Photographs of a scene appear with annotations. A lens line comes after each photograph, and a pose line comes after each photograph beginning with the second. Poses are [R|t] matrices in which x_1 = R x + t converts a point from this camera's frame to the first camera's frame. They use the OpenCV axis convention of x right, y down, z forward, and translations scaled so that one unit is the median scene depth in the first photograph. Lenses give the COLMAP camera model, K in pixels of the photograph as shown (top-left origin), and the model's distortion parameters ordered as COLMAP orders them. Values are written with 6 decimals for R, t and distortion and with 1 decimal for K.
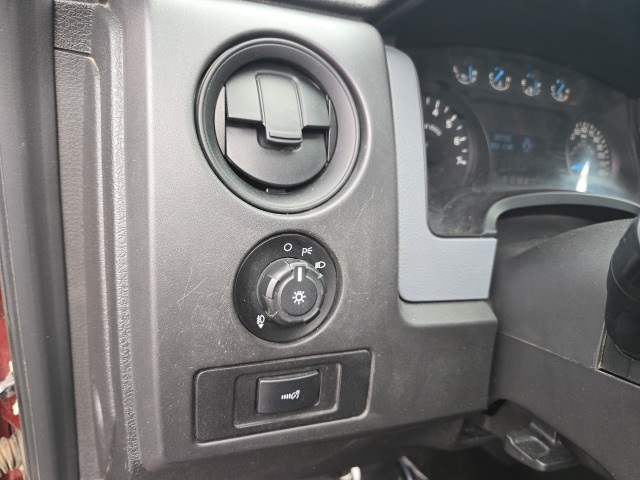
lens RADIAL K [[447.5, 0, 320.0], [0, 447.5, 240.0], [0, 0, 1]] dist [0.037669, -0.046237]
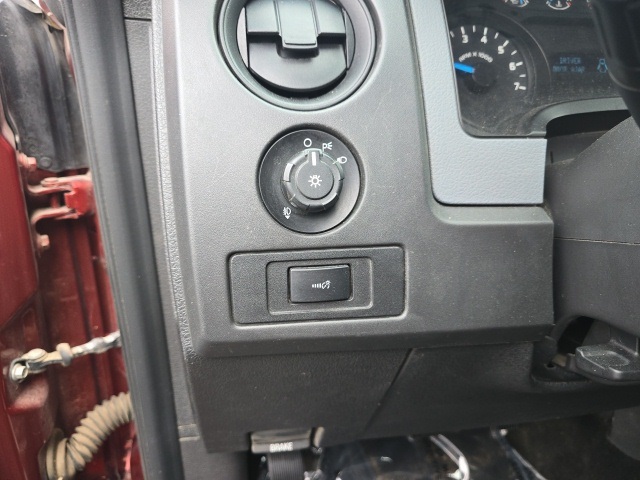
lens RADIAL K [[447.5, 0, 320.0], [0, 447.5, 240.0], [0, 0, 1]] dist [0.037669, -0.046237]
pose [[0.964836, -0.072841, -0.252558, 0.192449], [0.055215, 0.995563, -0.076196, 0.303221], [0.256987, 0.059571, 0.964577, -0.010639]]
